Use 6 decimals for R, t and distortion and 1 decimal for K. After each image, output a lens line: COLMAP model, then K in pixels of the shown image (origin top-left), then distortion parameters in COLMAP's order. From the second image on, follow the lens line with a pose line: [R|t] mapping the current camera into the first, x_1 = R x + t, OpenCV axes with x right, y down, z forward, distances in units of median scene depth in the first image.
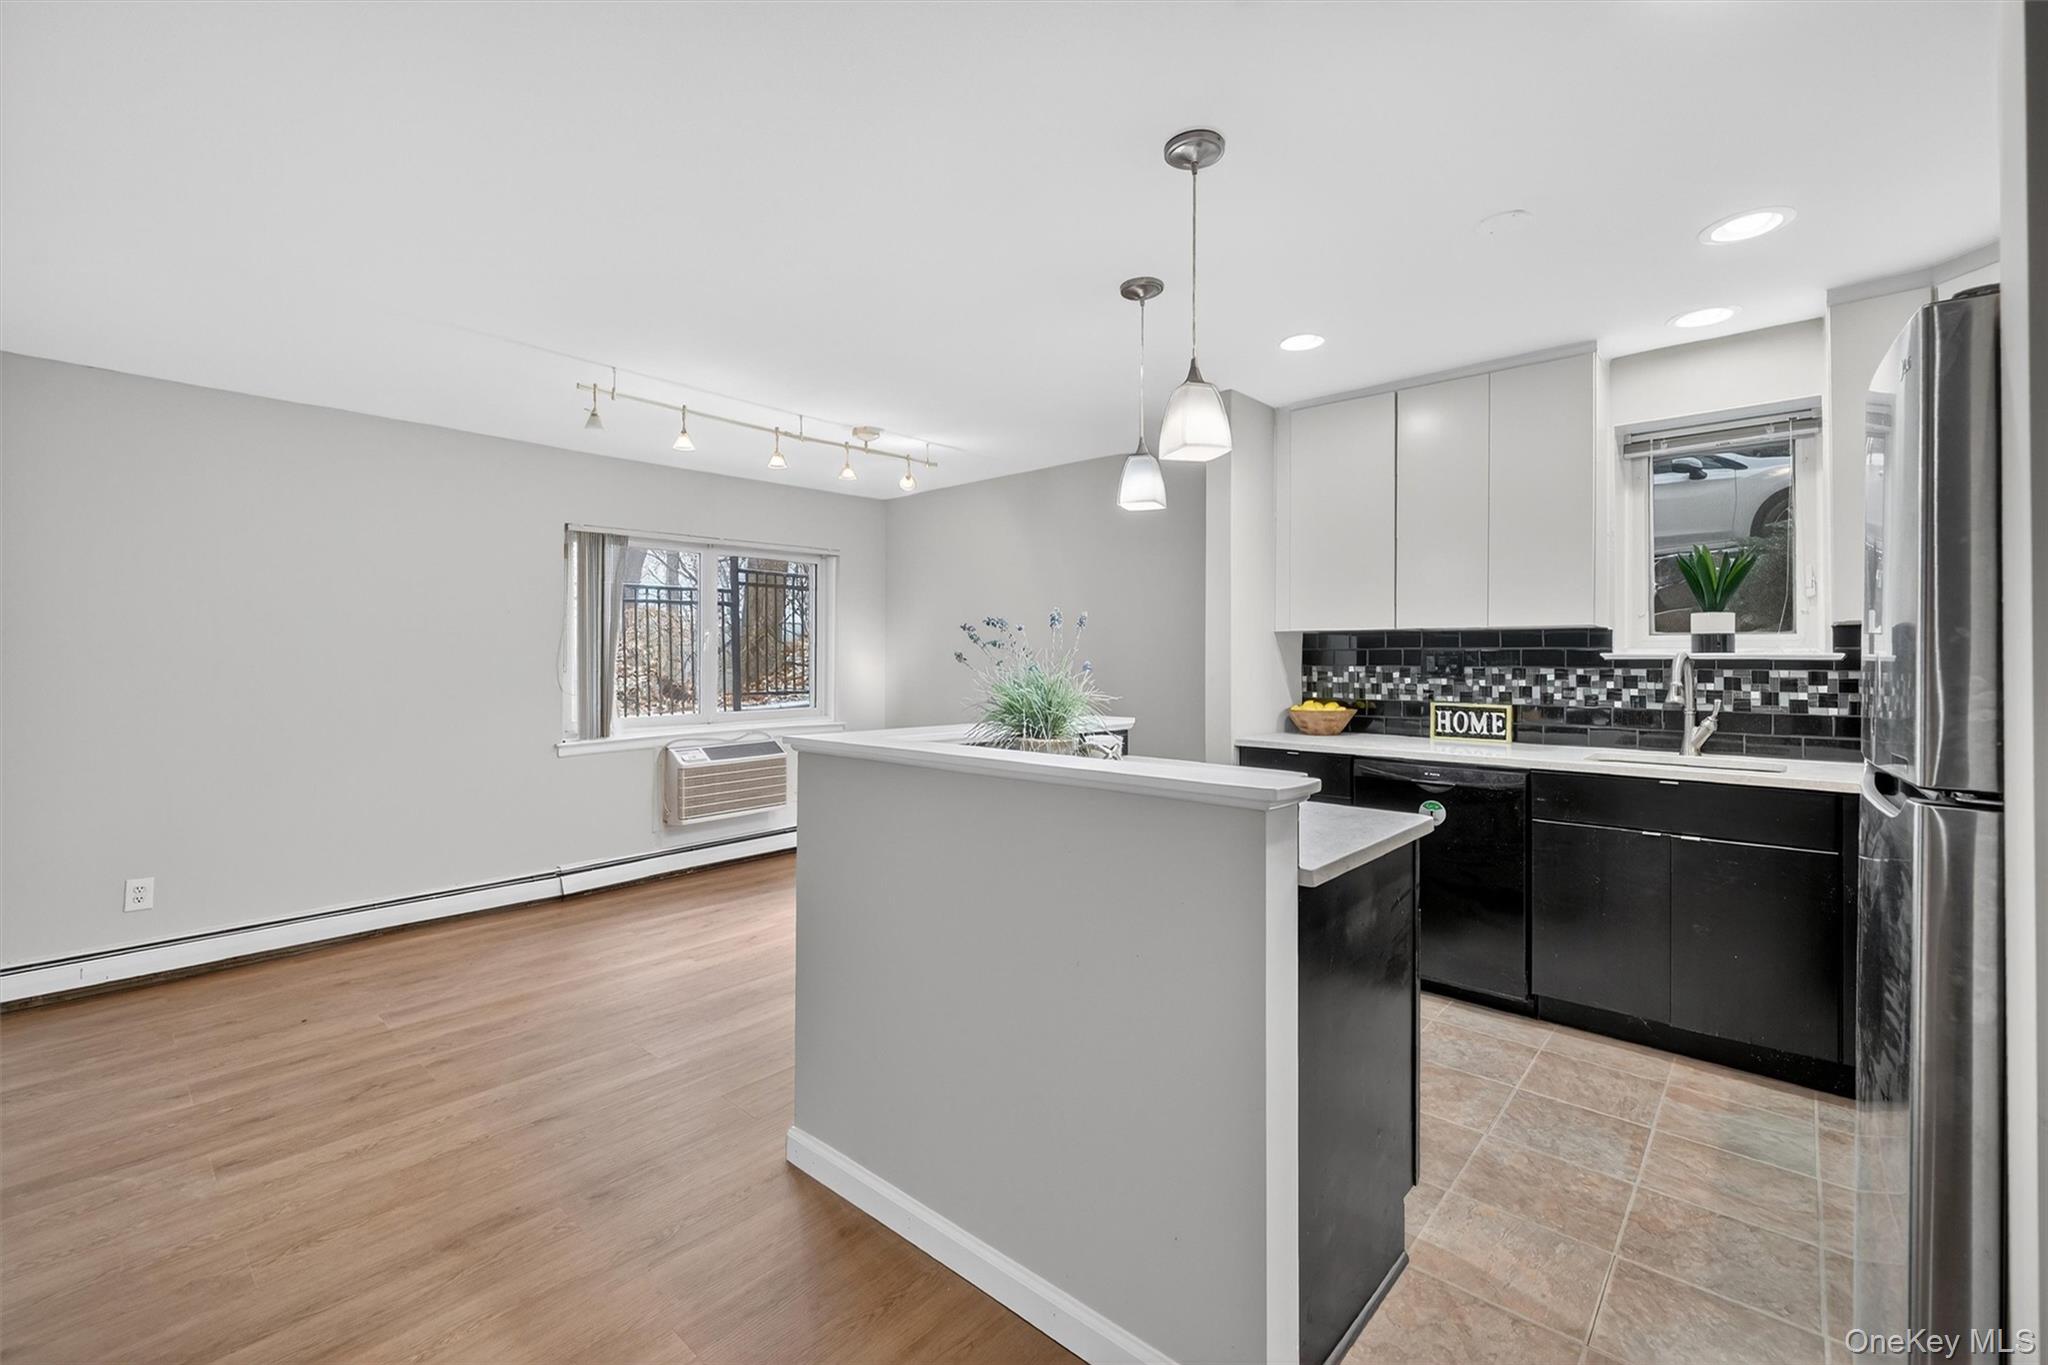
lens RADIAL K [[865.5, 0, 1024.0], [0, 865.5, 652.3], [0, 0, 1]] dist [-0.002248, 0.000936]
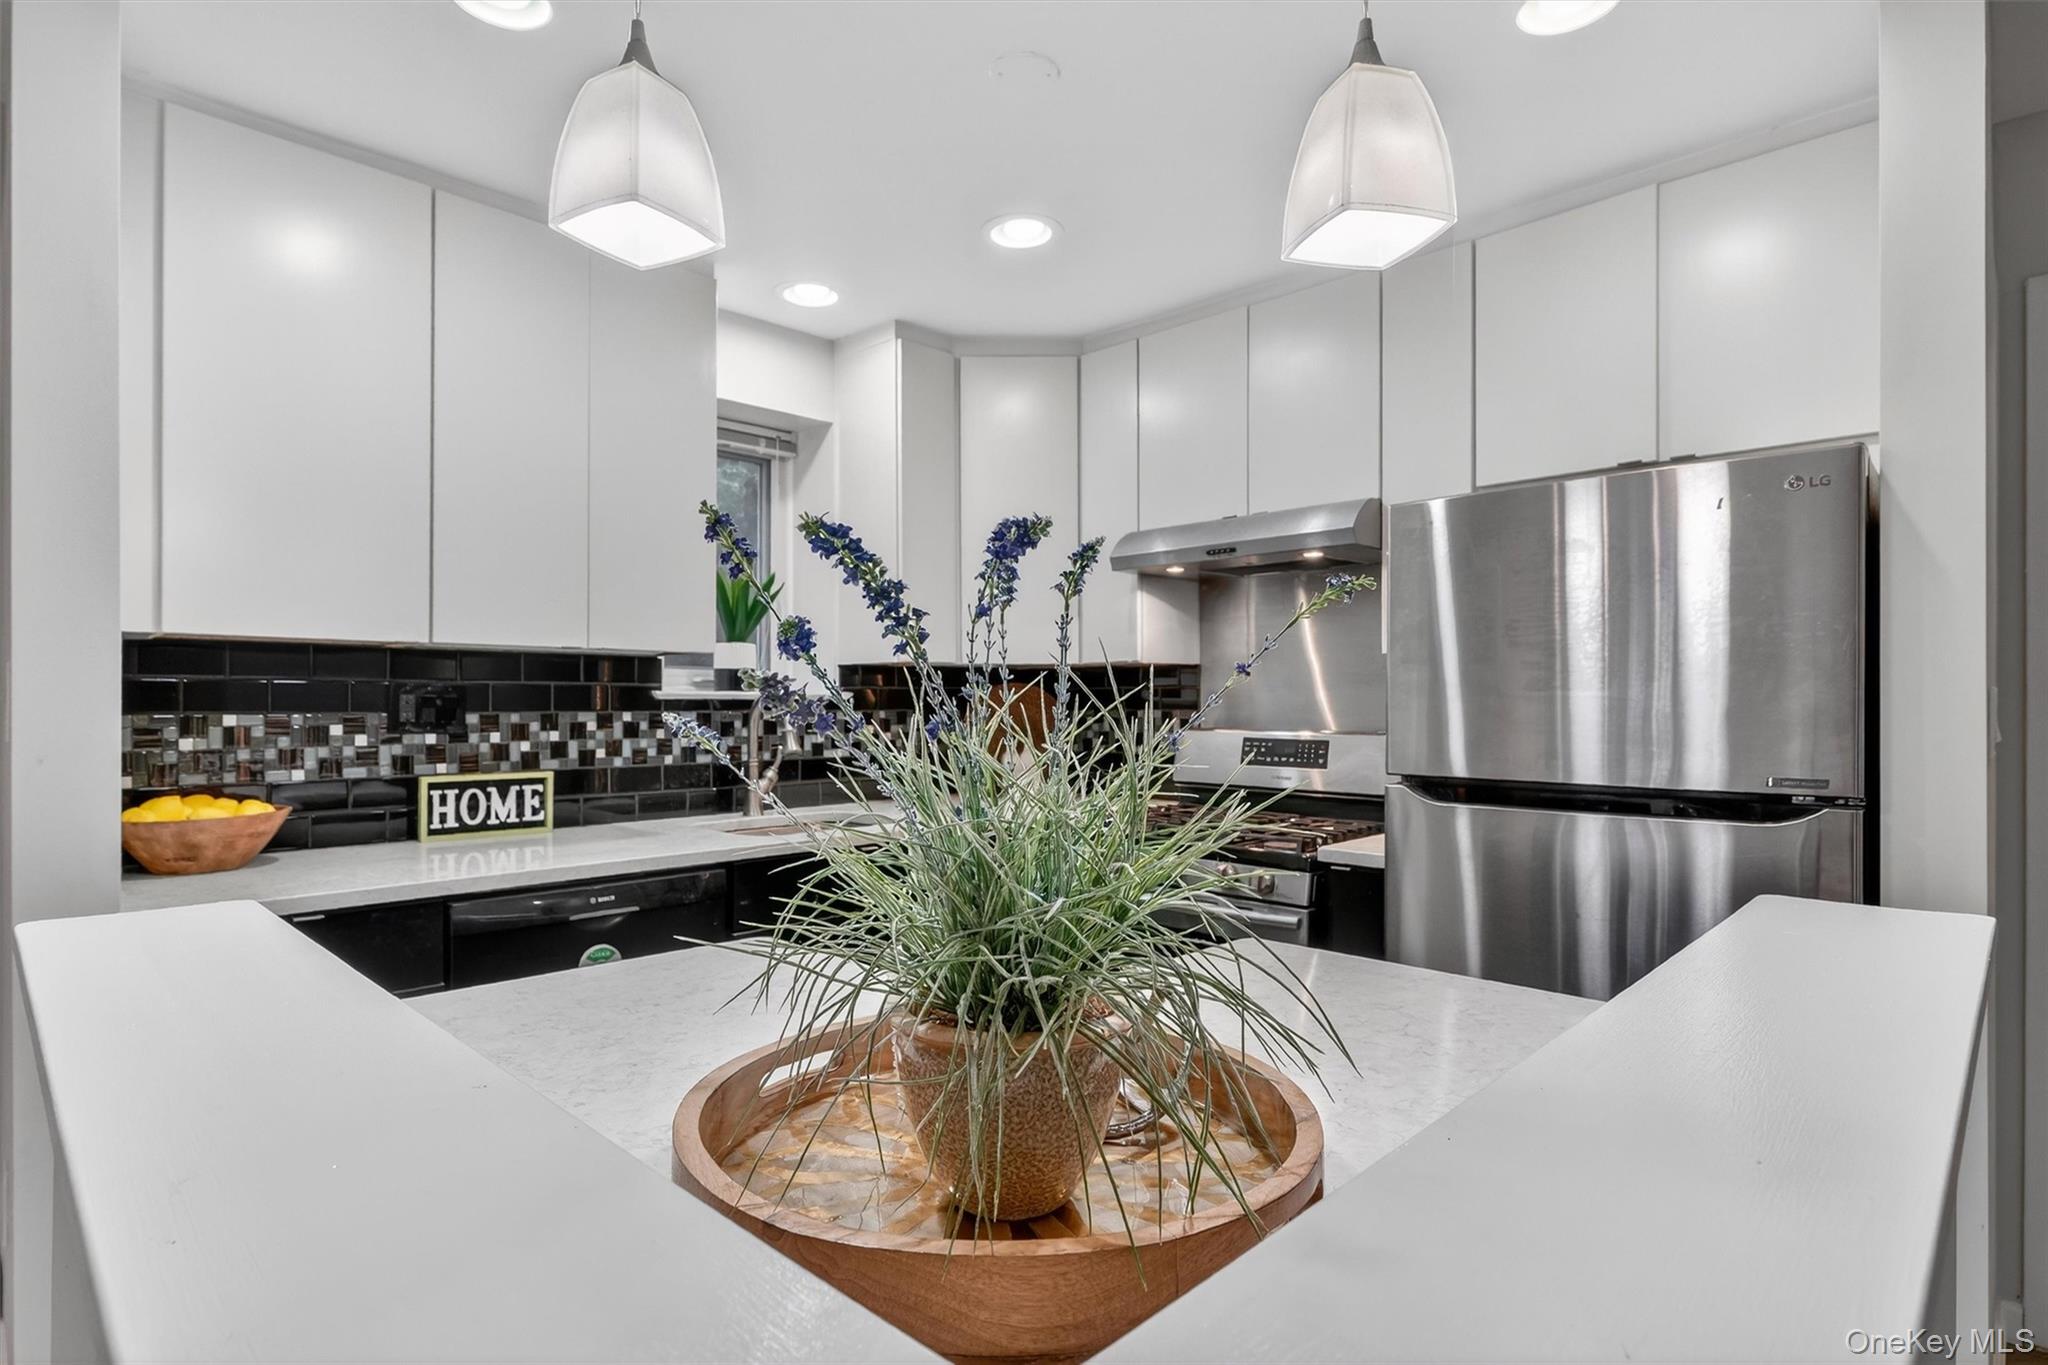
lens RADIAL K [[1040.1, 0, 1002.5], [0, 1040.1, 712.2], [0, 0, 1]] dist [-0.003044, 0.000136]
pose [[0.051513, -0.014757, 0.998563, -0.183573], [-0.009228, 0.999841, 0.015252, 0.002626], [-0.998630, -0.010001, 0.051369, 0.622137]]
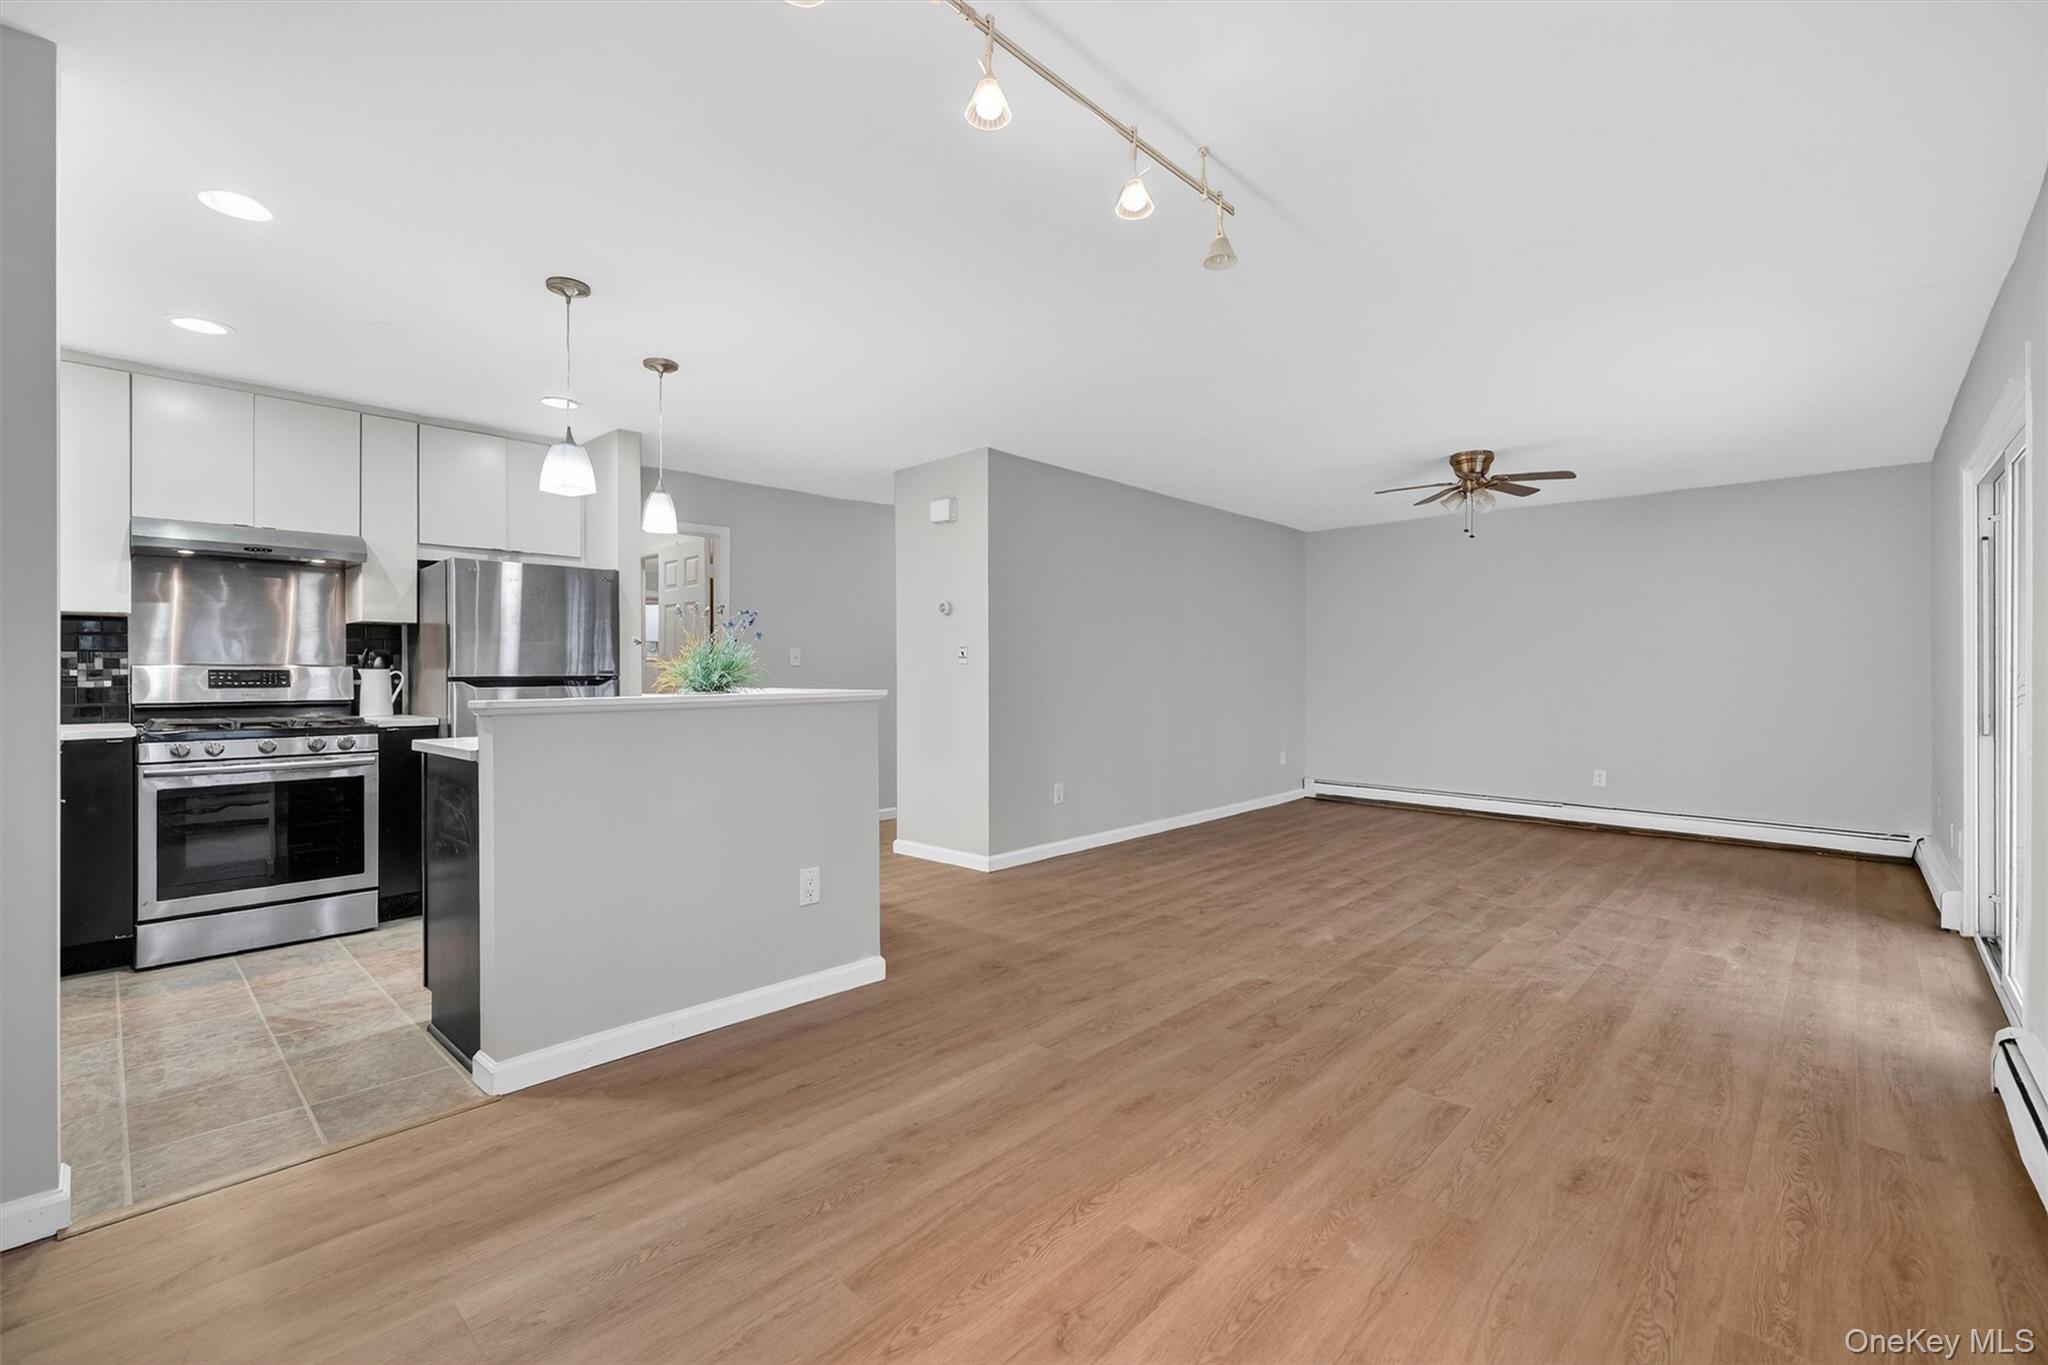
lens RADIAL K [[874.5, 0, 1029.5], [0, 874.5, 669.6], [0, 0, 1]] dist [-0.000821, -0.001450]
pose [[-0.999704, 0.002427, 0.024219, -0.344598], [0.002187, 0.999948, -0.009921, 0.048590], [-0.024241, -0.009865, -0.999657, 1.534294]]
